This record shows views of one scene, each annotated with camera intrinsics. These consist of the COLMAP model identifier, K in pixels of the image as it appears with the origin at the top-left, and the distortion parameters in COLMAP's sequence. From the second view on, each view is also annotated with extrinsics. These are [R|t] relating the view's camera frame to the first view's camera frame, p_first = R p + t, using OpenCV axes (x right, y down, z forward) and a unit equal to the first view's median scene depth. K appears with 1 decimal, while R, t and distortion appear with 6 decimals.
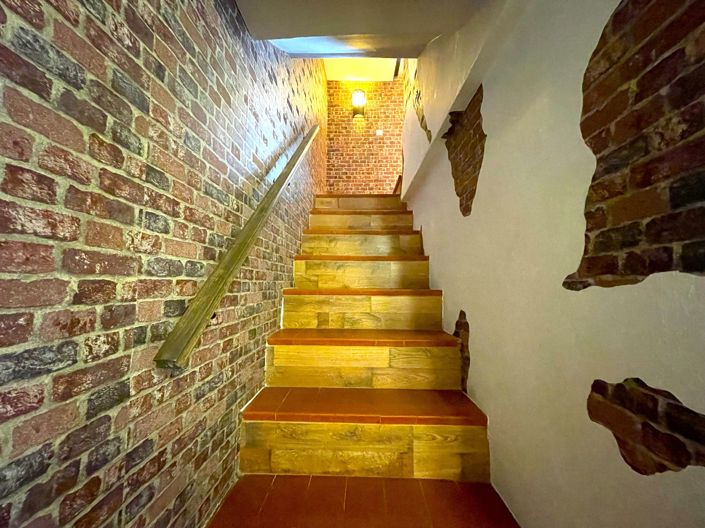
lens RADIAL K [[282.2, 0, 351.2], [0, 282.2, 261.7], [0, 0, 1]] dist [0.011700, 0.000356]
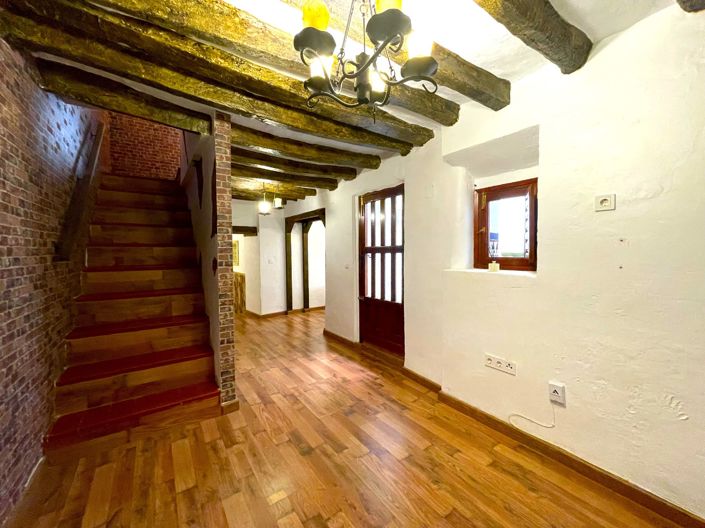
lens RADIAL K [[282.2, 0, 357.5], [0, 282.2, 264.7], [0, 0, 1]] dist [0.011700, 0.000356]
pose [[0.811190, -0.045996, 0.582971, 0.066465], [-0.040997, 0.989976, 0.135155, -0.067051], [-0.583344, -0.133537, 0.801173, -1.242663]]
